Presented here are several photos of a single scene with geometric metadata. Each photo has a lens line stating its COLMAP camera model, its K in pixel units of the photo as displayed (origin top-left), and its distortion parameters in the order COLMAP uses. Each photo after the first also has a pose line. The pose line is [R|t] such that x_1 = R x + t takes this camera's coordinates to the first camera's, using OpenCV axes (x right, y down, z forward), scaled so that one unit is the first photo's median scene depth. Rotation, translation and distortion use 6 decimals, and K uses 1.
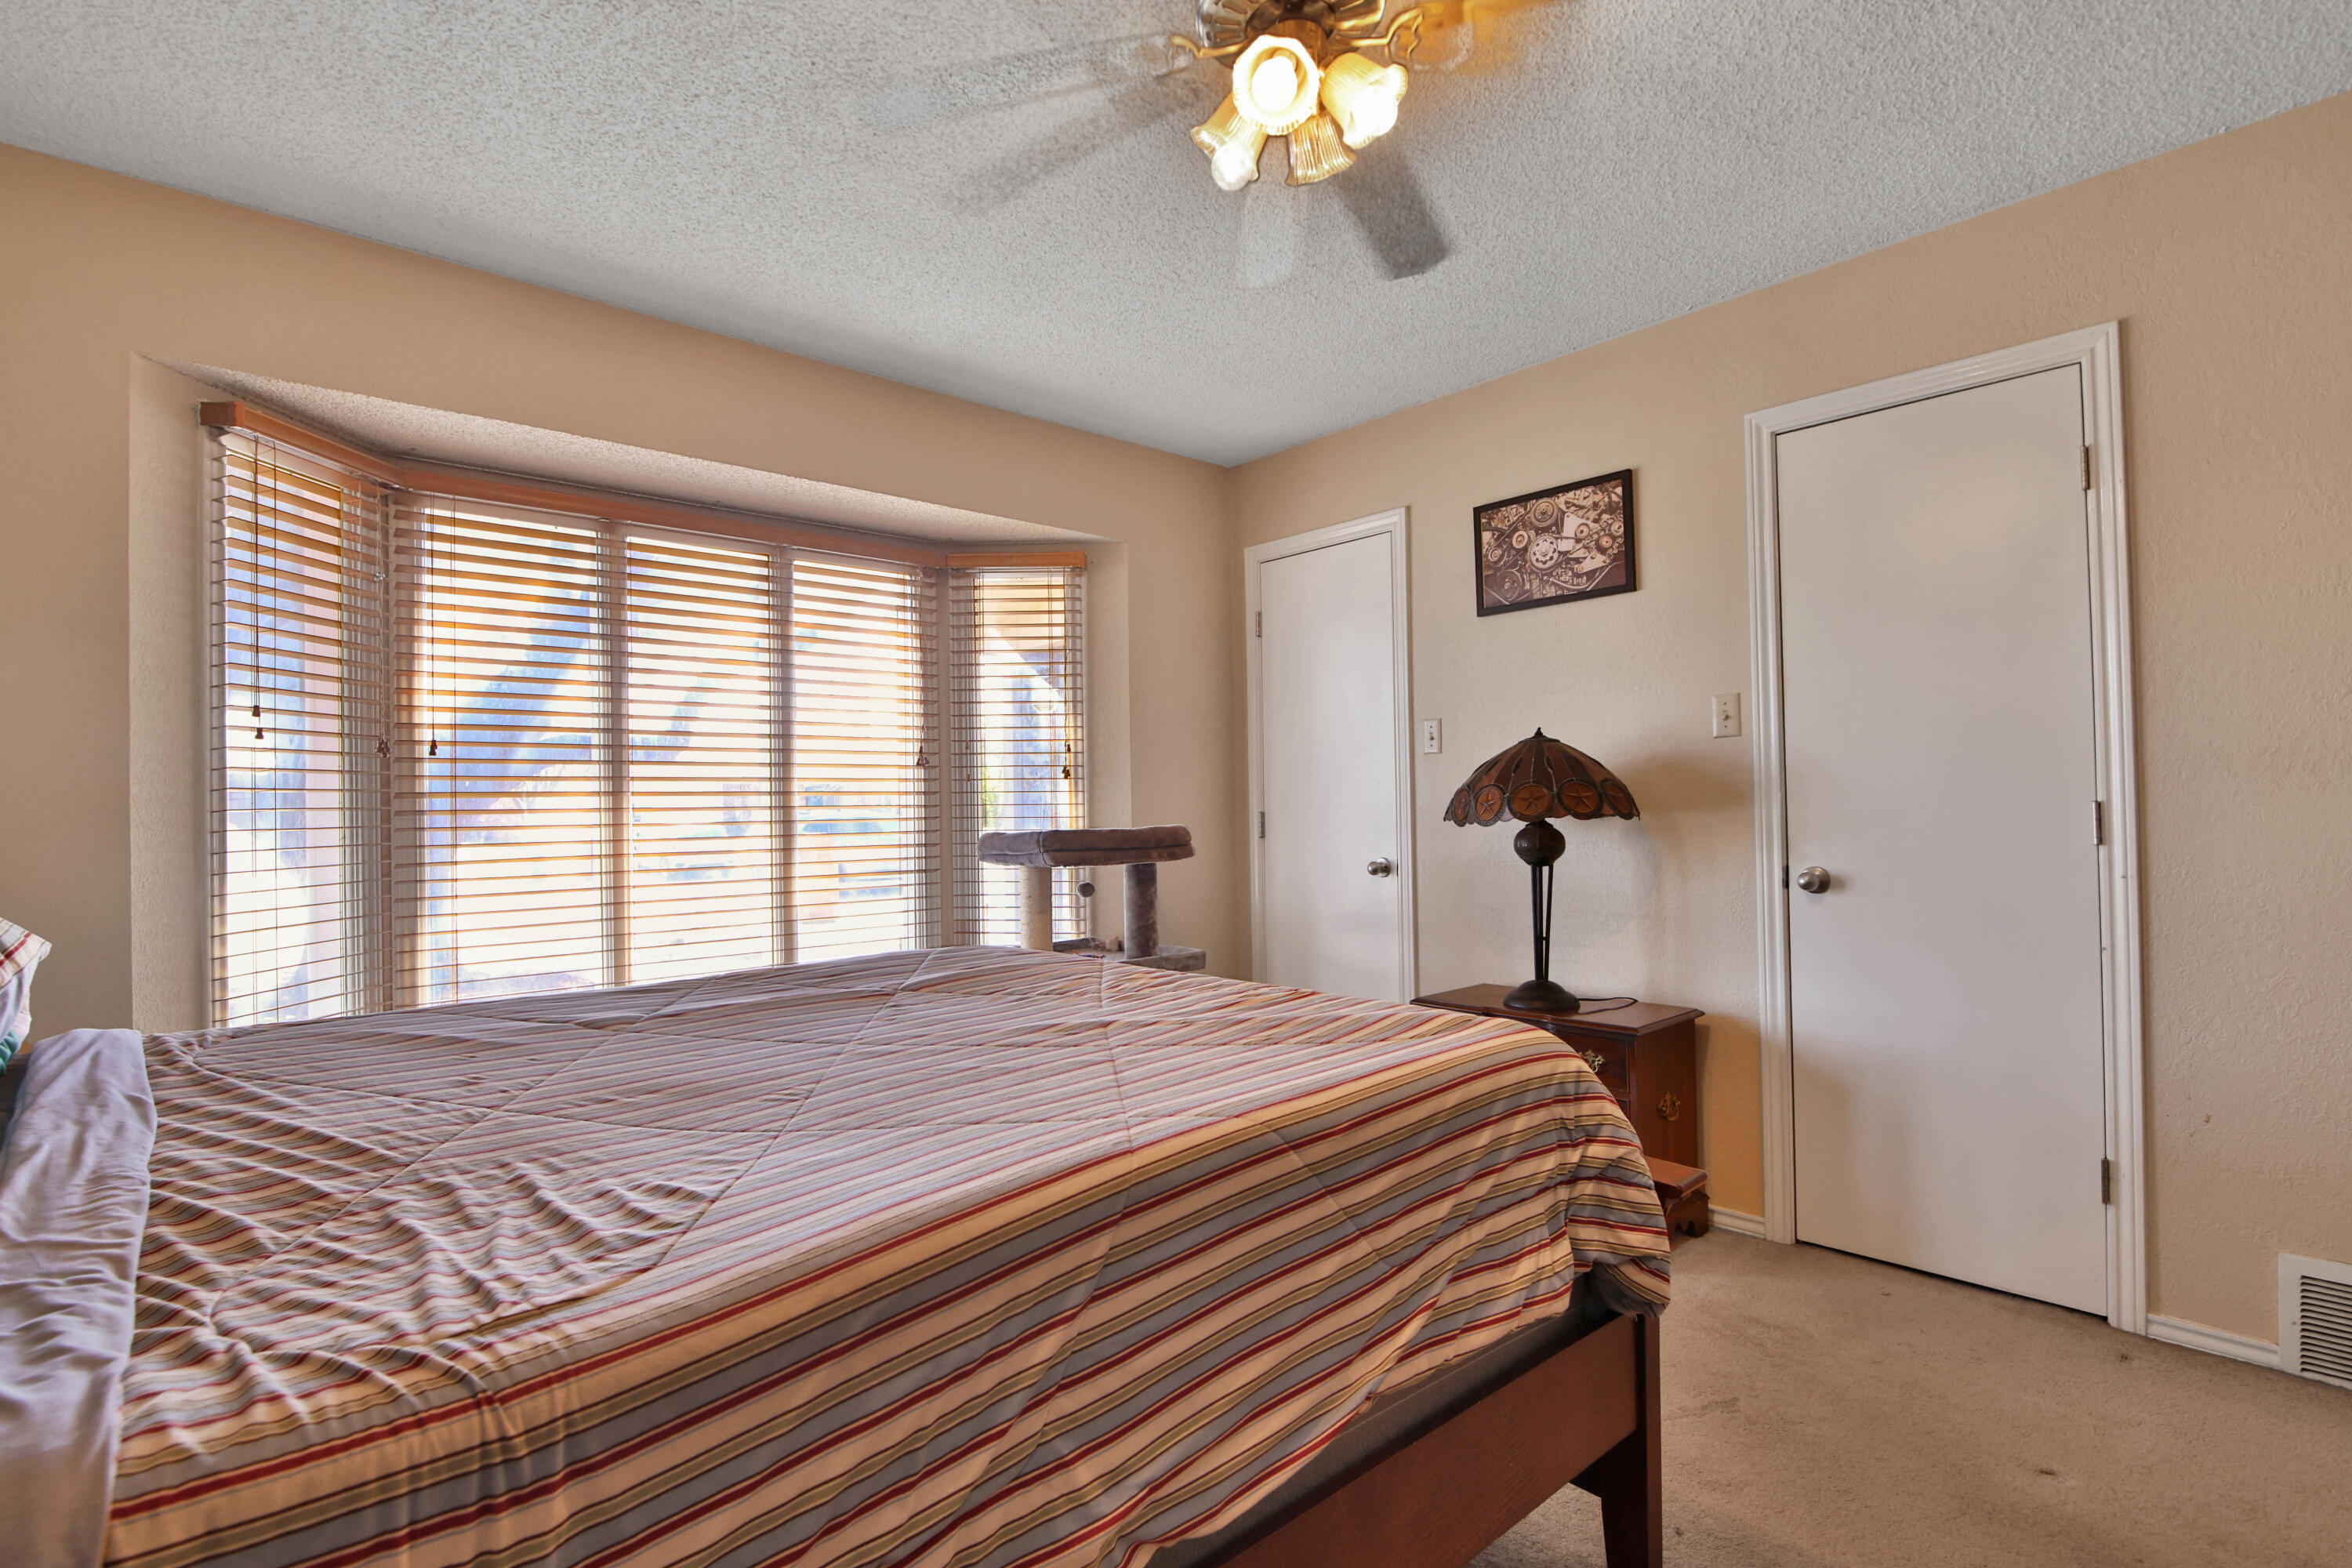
lens RADIAL K [[1116.2, 0, 1176.2], [0, 1116.2, 794.7], [0, 0, 1]] dist [-0.005253, -0.009345]
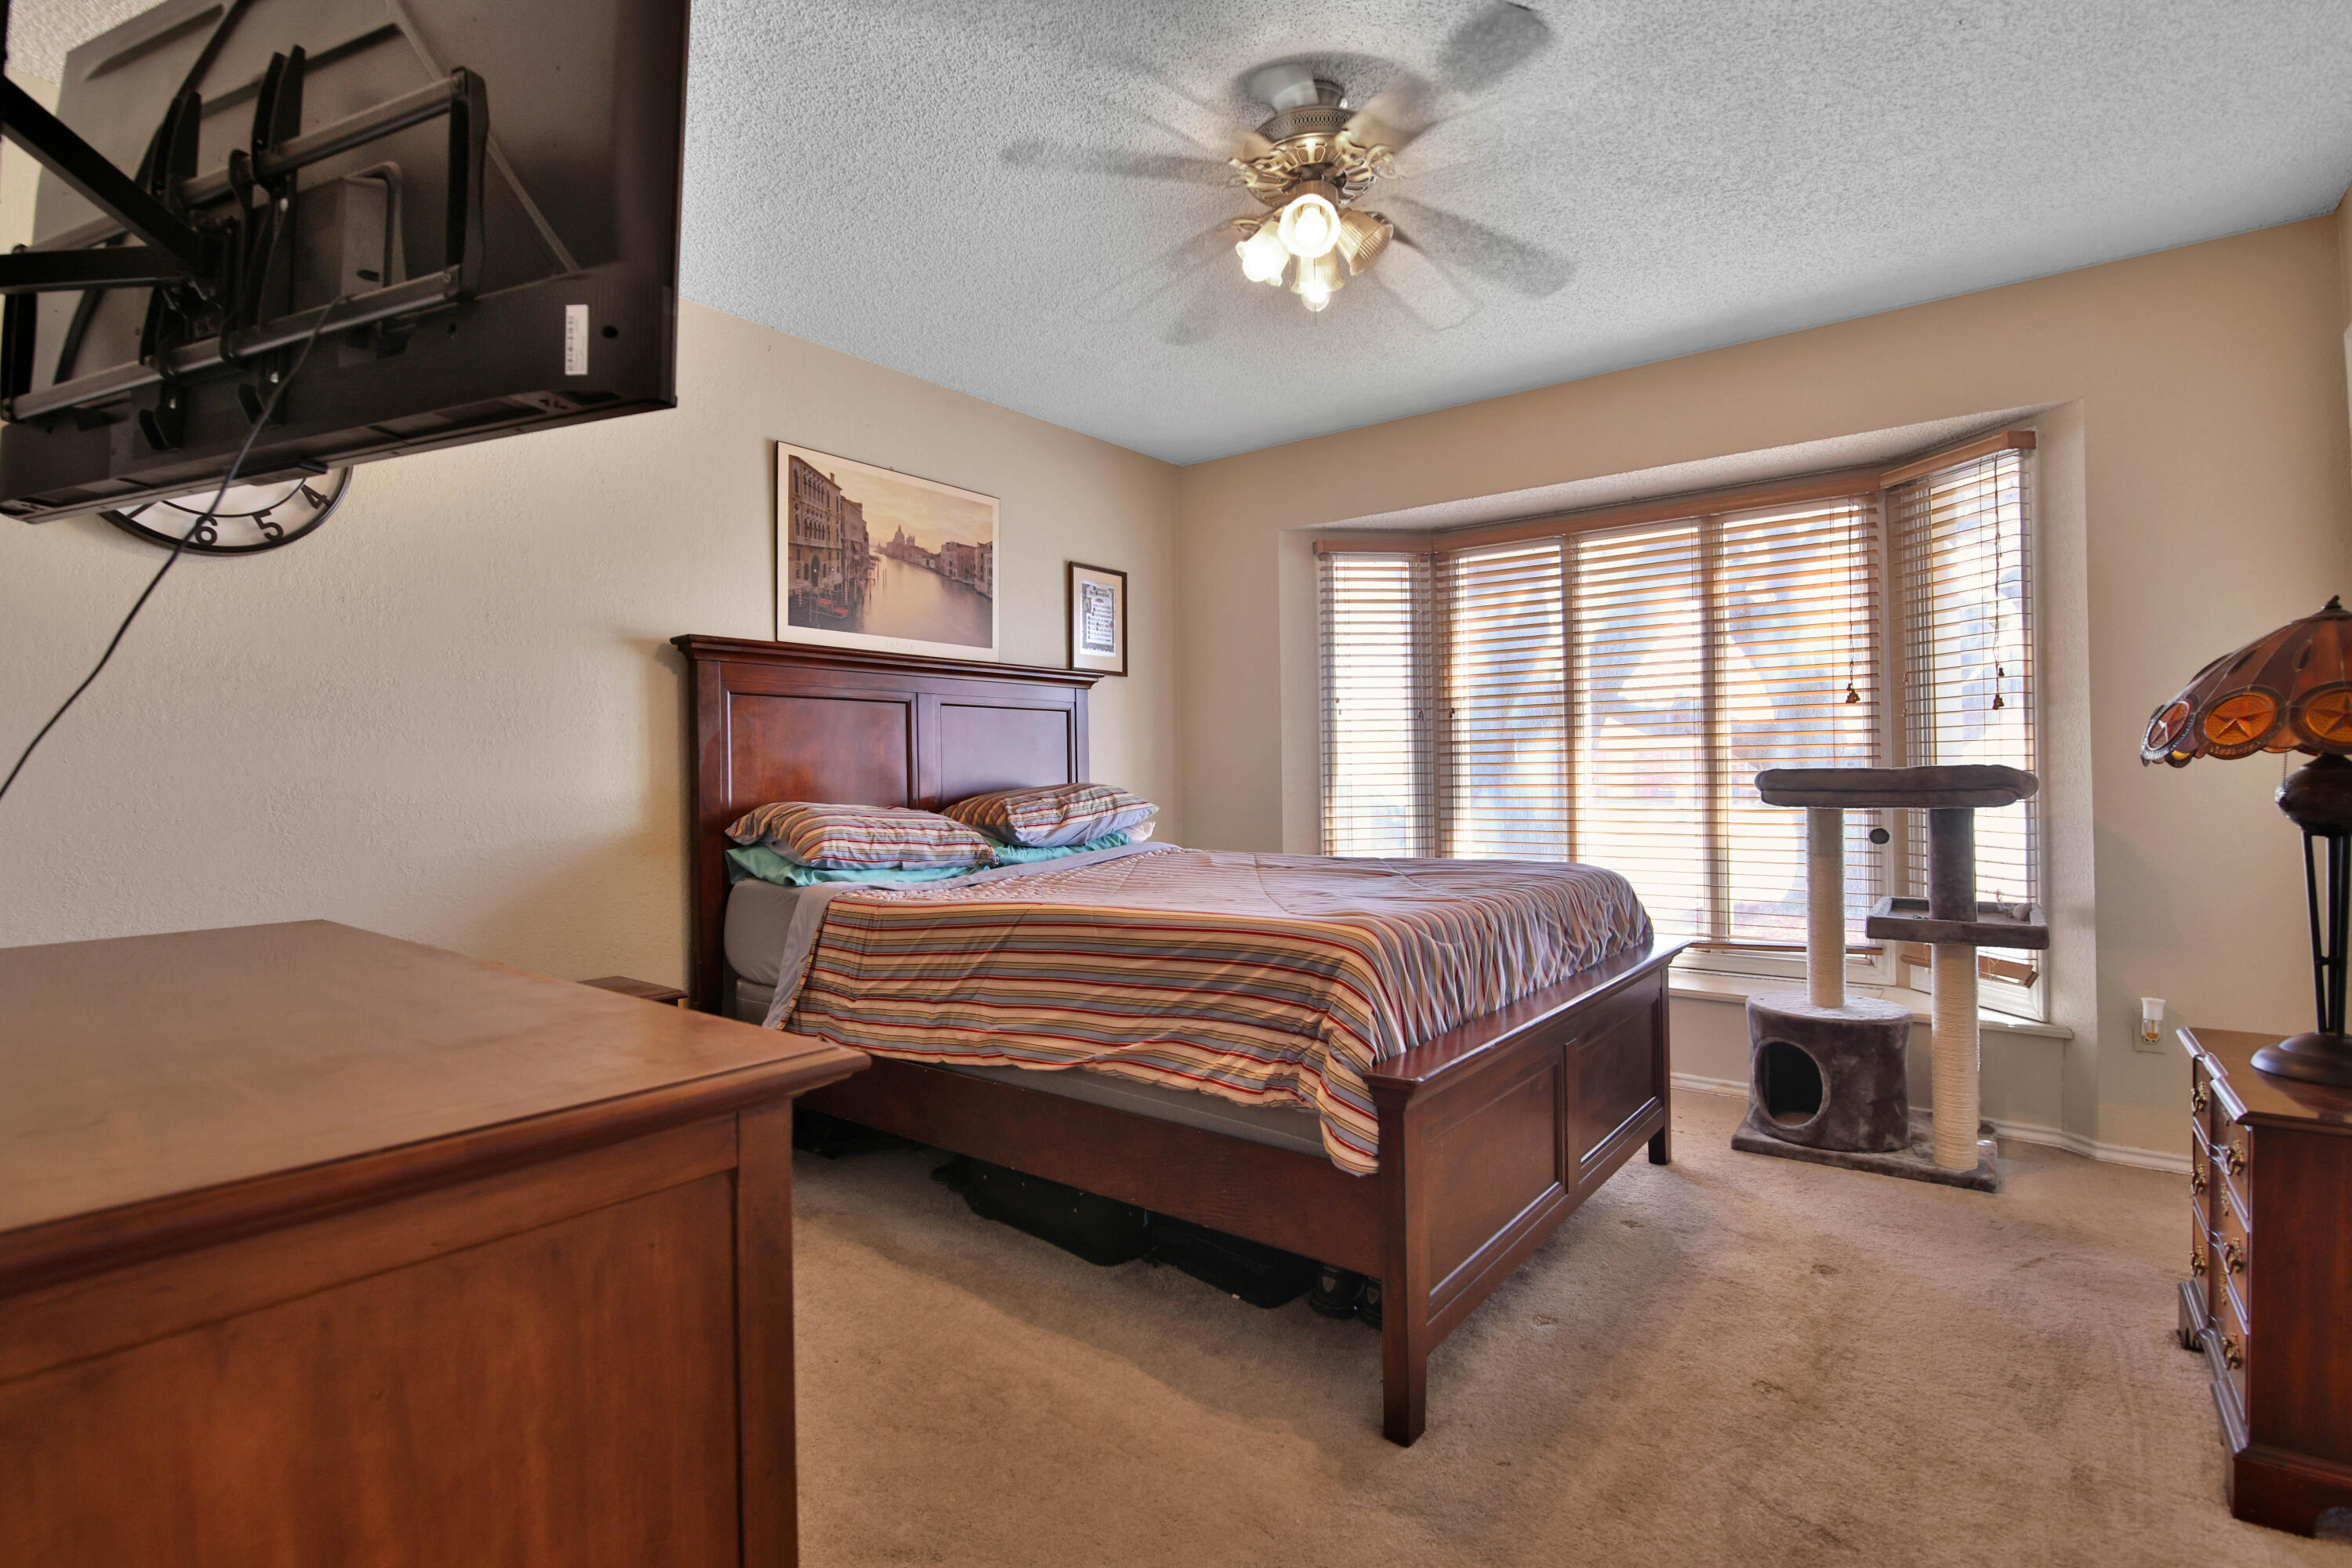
lens RADIAL K [[1116.2, 0, 1176.2], [0, 1116.2, 794.7], [0, 0, 1]] dist [-0.005253, -0.009345]
pose [[0.179485, 0.031269, -0.983264, 0.755645], [0.020837, 0.999150, 0.035578, 0.008652], [0.983540, -0.026874, 0.178680, 0.298155]]
